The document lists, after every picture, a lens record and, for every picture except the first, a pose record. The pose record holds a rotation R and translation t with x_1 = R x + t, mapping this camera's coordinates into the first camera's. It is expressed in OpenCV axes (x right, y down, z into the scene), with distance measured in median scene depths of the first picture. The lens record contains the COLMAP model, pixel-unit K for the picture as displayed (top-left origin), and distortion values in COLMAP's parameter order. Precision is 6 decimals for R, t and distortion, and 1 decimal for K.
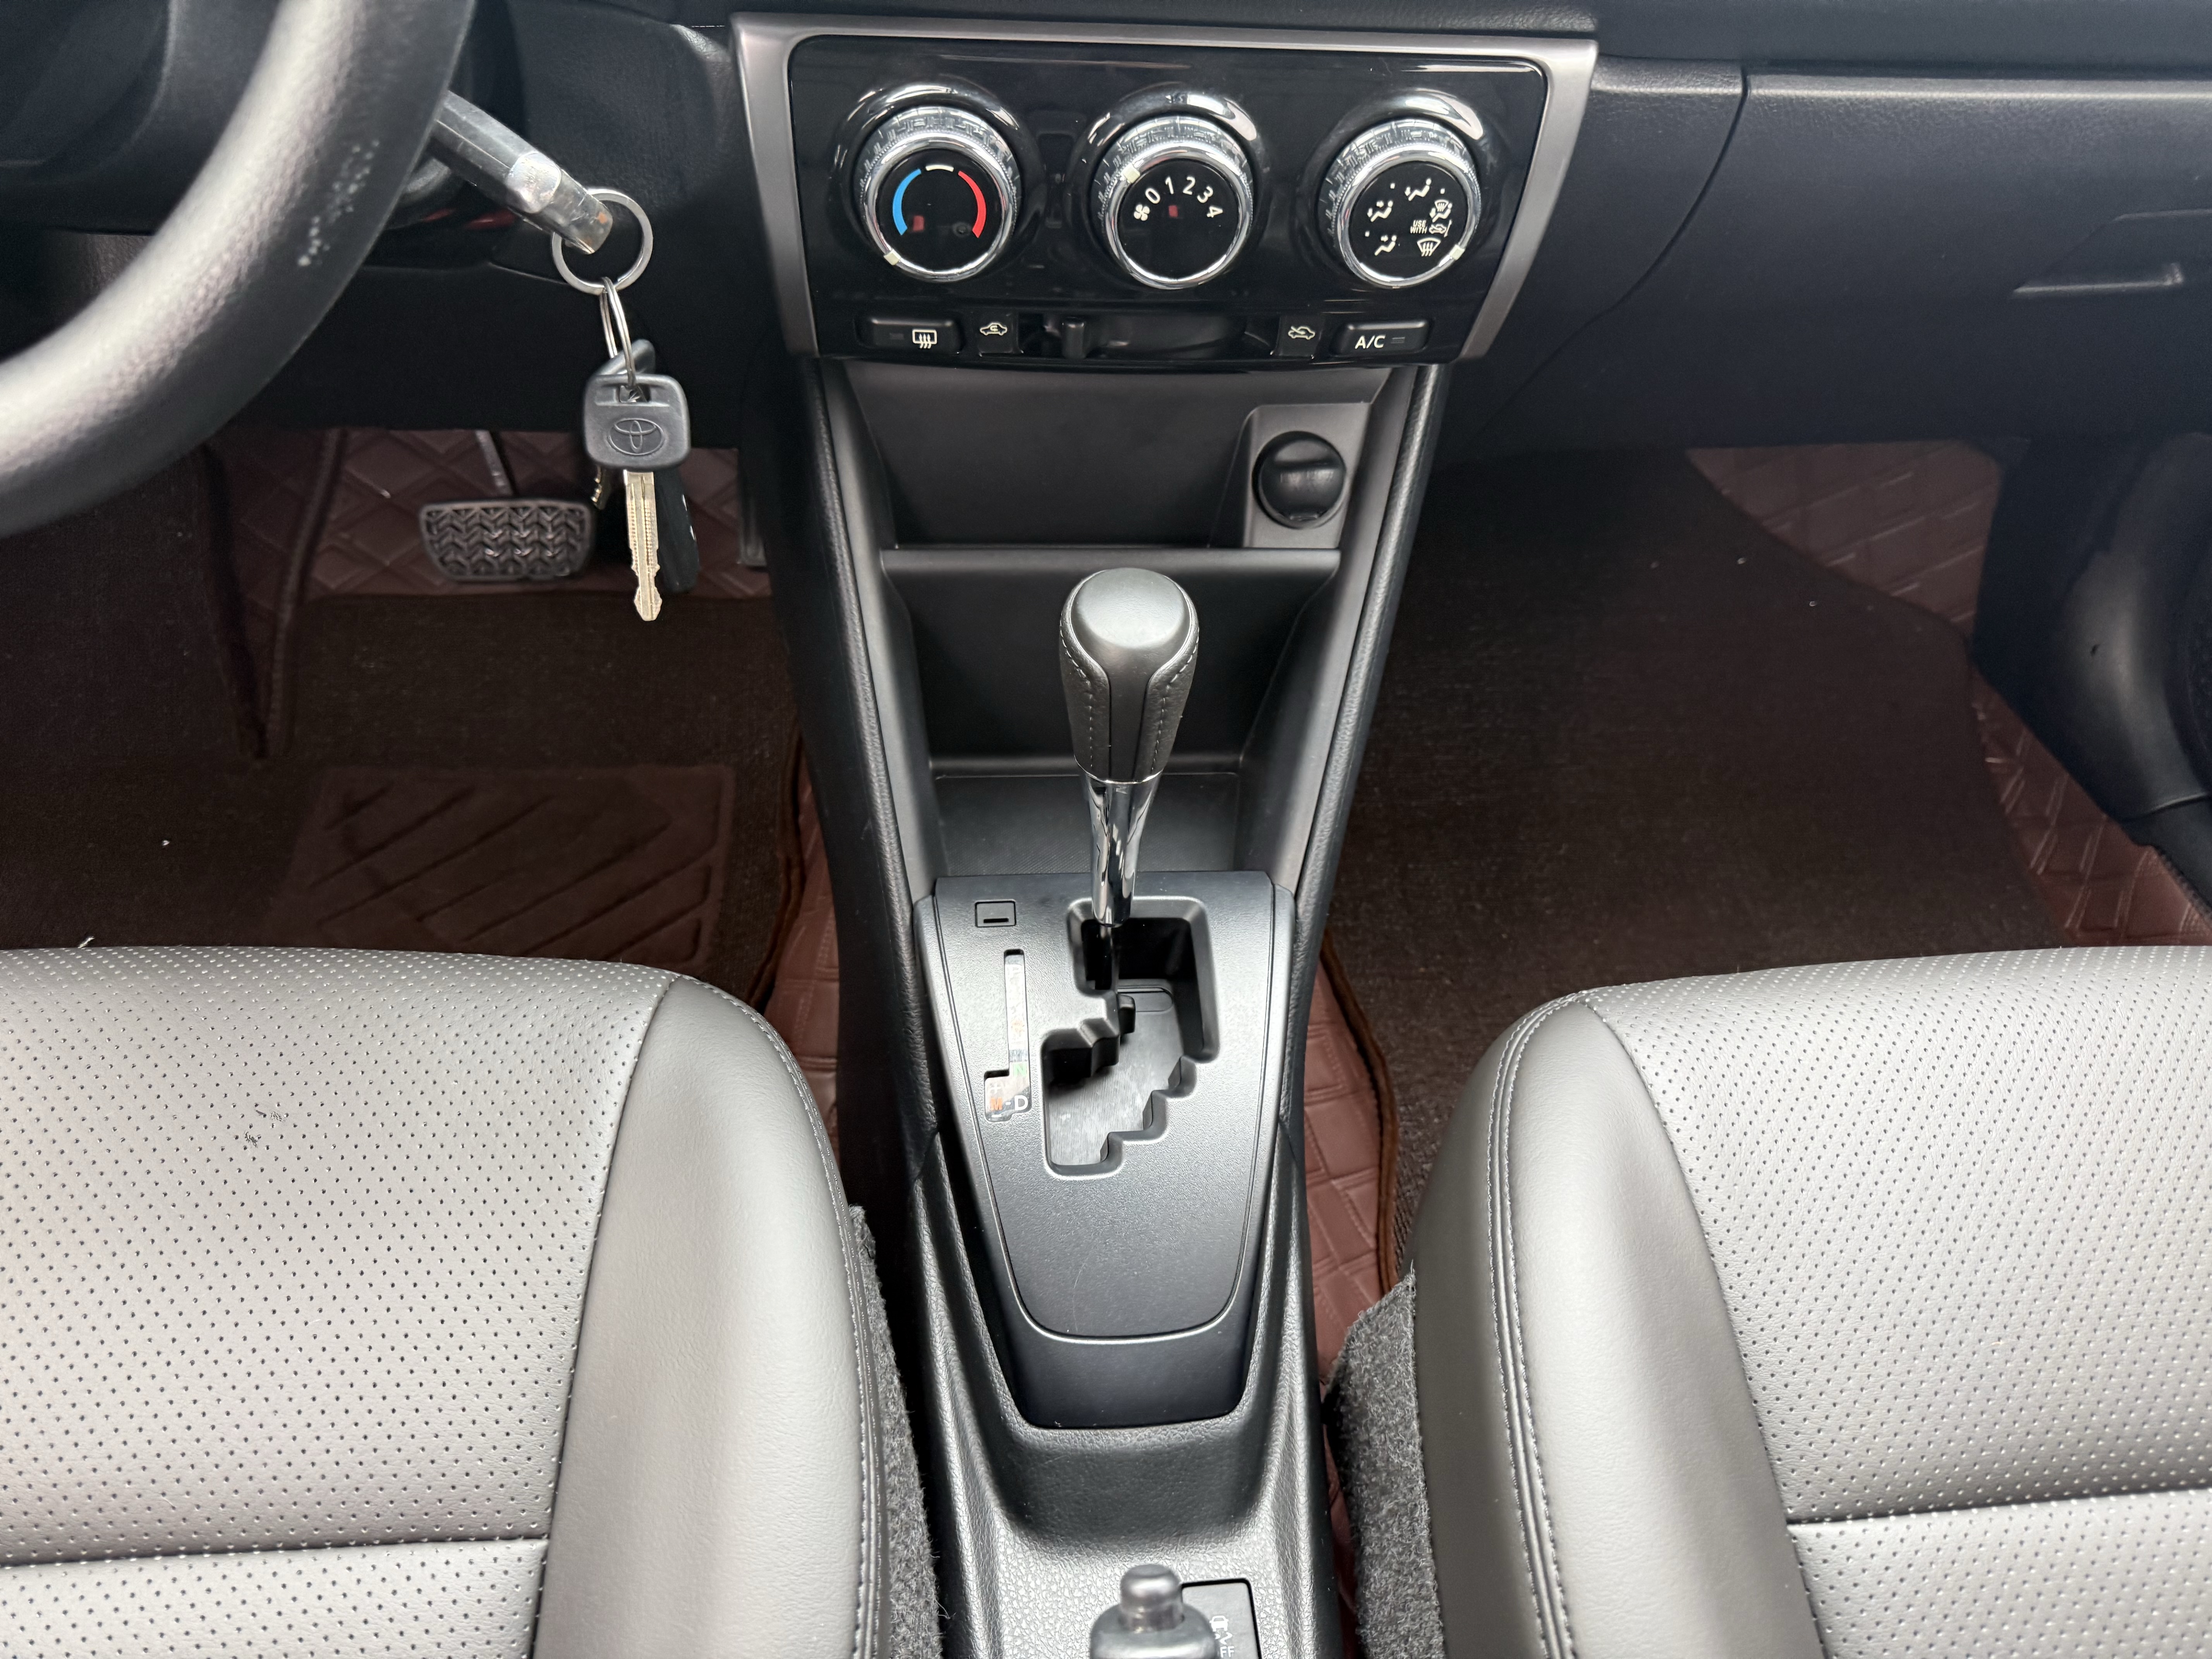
lens RADIAL K [[1568.7, 0, 1095.1], [0, 1568.7, 802.9], [0, 0, 1]] dist [0.023033, -0.029644]
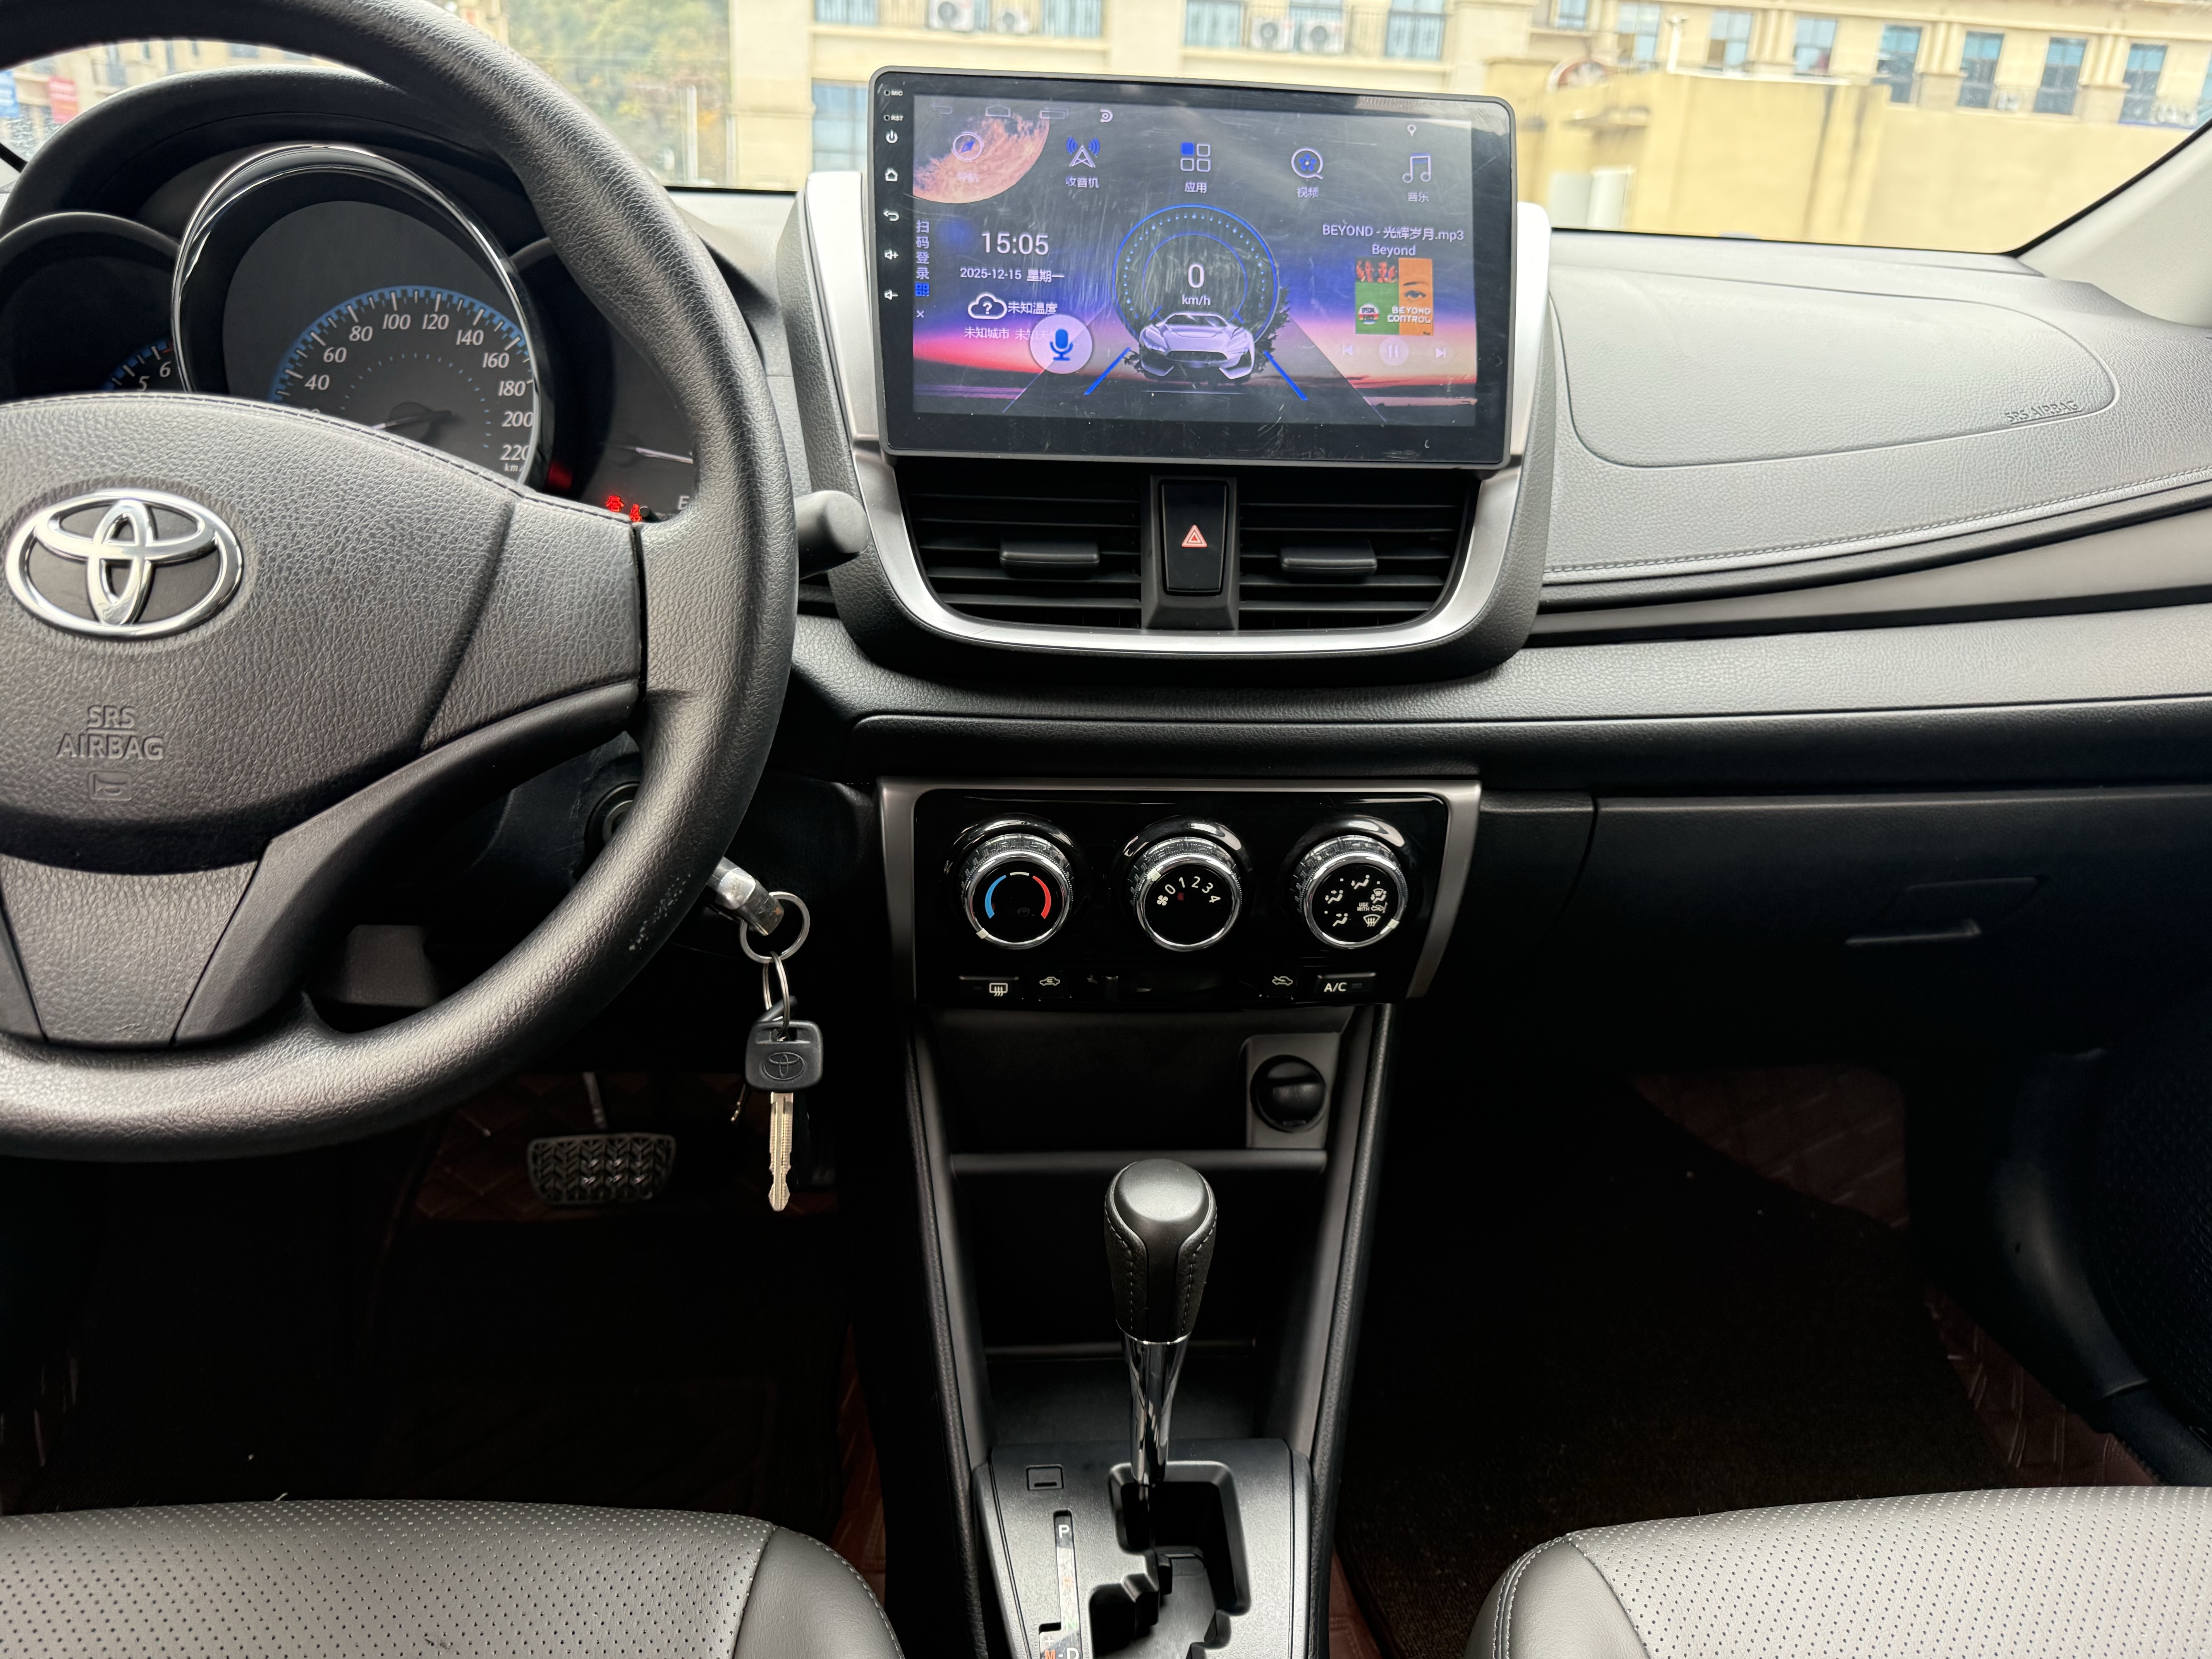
lens RADIAL K [[1568.7, 0, 1088.7], [0, 1568.7, 864.0], [0, 0, 1]] dist [0.023033, -0.029644]
pose [[0.999866, -0.016008, 0.003423, -0.034301], [0.016166, 0.932634, -0.360461, 0.079554], [0.002577, 0.360468, 0.932768, -0.260408]]
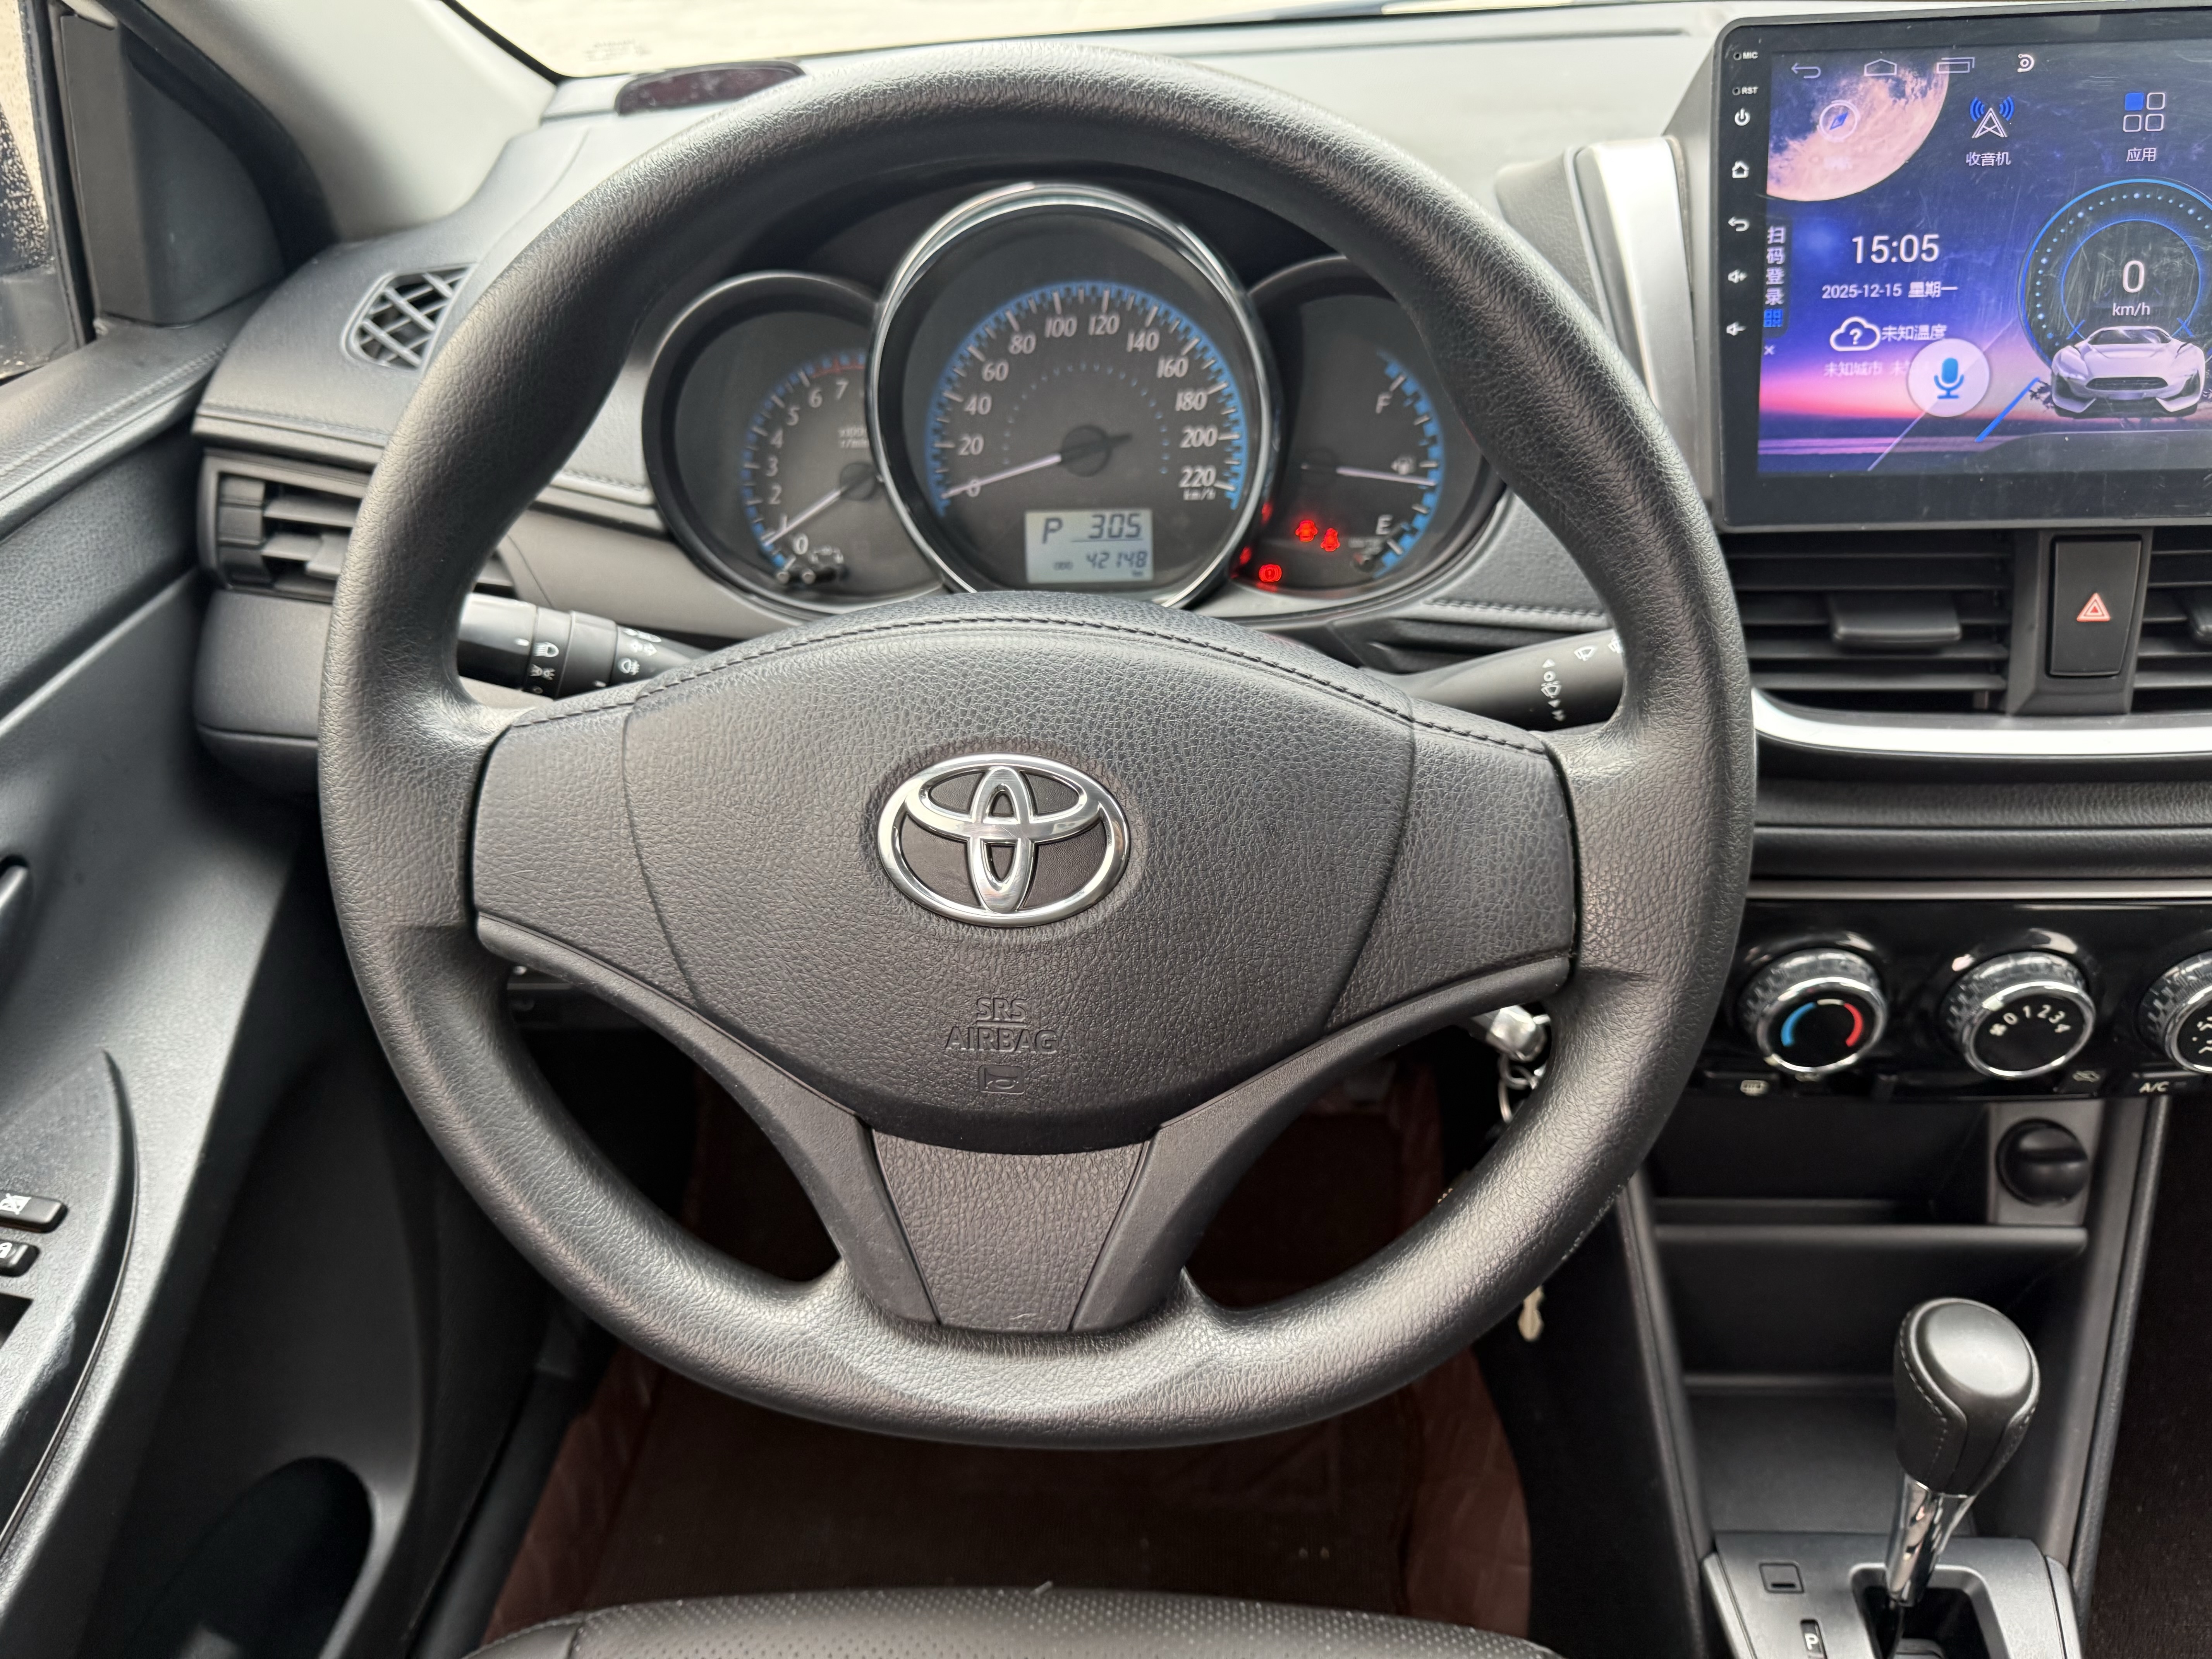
lens RADIAL K [[1568.7, 0, 1131.5], [0, 1568.7, 867.2], [0, 0, 1]] dist [0.023033, -0.029644]
pose [[0.986962, -0.006844, -0.160805, -0.371415], [-0.018823, 0.987332, -0.157550, -0.260149], [0.159846, 0.158523, 0.974330, -0.248273]]
